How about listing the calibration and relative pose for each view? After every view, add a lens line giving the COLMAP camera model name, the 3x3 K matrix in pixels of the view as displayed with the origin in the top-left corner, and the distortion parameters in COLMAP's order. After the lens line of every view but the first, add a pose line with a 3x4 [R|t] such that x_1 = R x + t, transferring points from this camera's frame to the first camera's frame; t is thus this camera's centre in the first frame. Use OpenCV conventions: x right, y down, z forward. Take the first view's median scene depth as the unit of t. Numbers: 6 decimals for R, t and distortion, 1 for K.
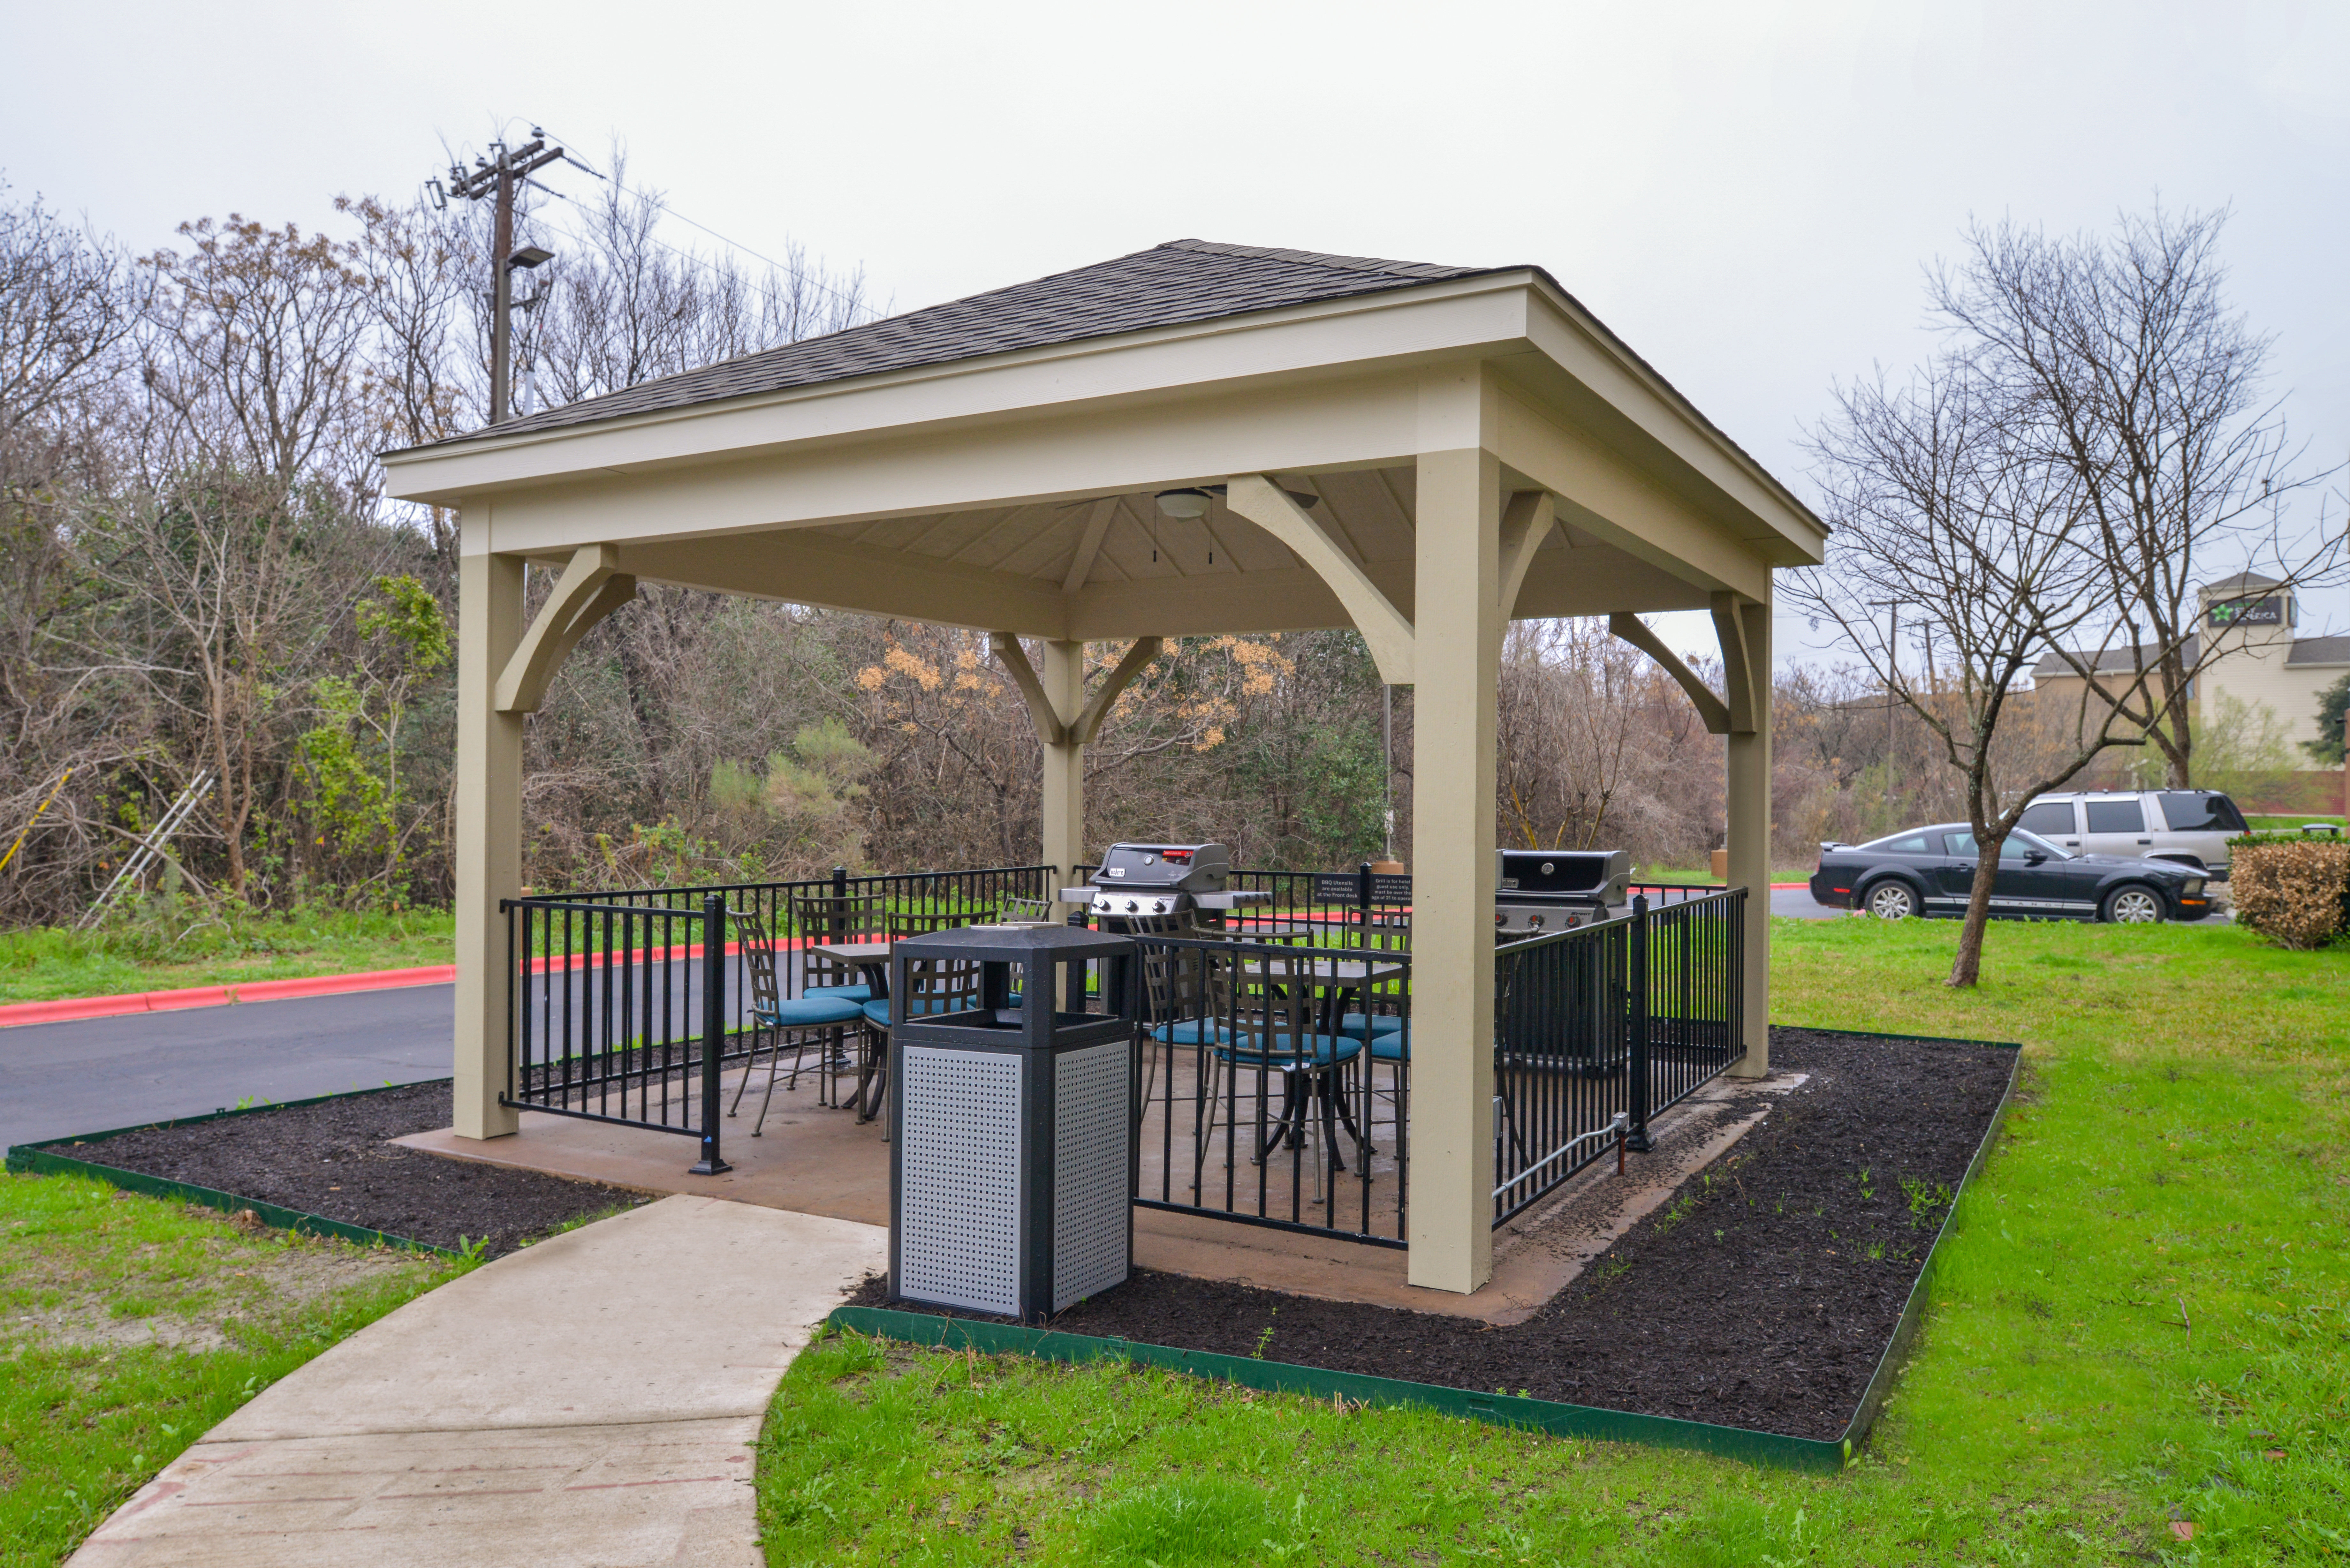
lens RADIAL K [[1636.0, 0, 1175.0], [0, 1636.0, 784.0], [0, 0, 1]] dist [-0.002543, -0.001842]
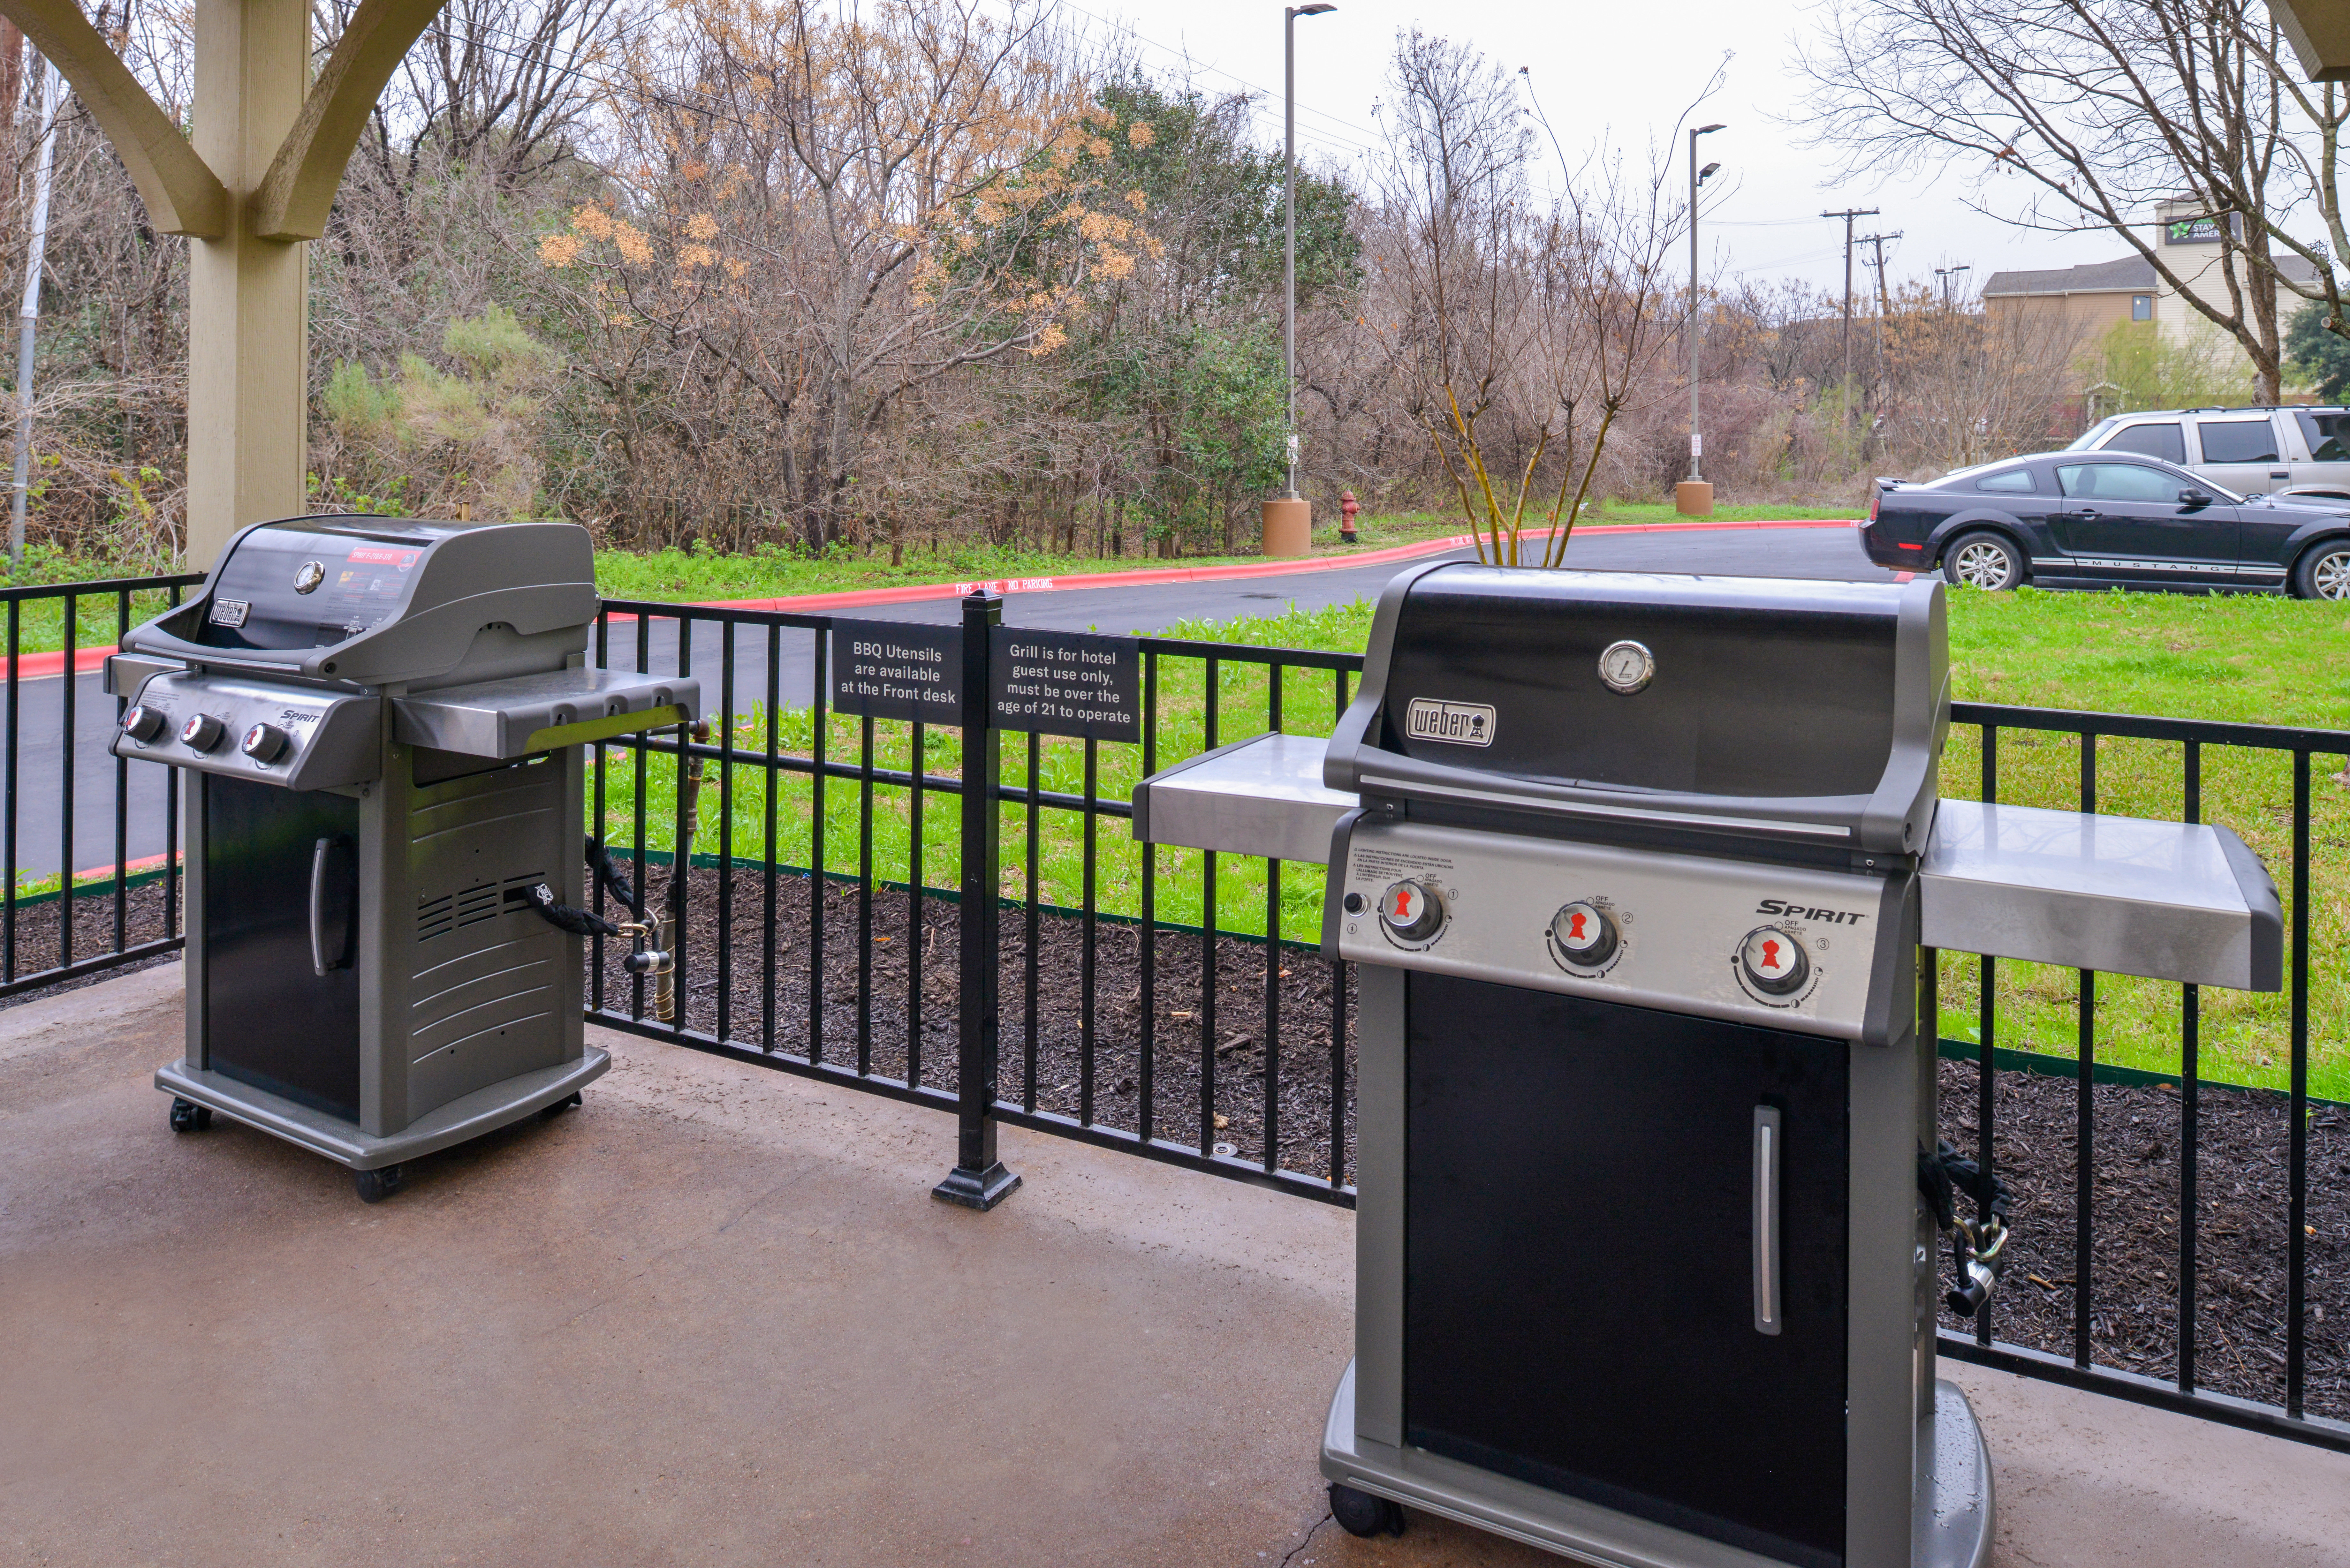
lens RADIAL K [[1636.1, 0, 1175.0], [0, 1636.1, 419.9], [0, 0, 1]] dist [-0.002187, -0.001159]
pose [[0.999185, -0.000084, 0.040359, 0.054820], [-0.000140, 0.999985, 0.005548, 0.005870], [-0.040359, -0.005549, 0.999170, 0.271305]]
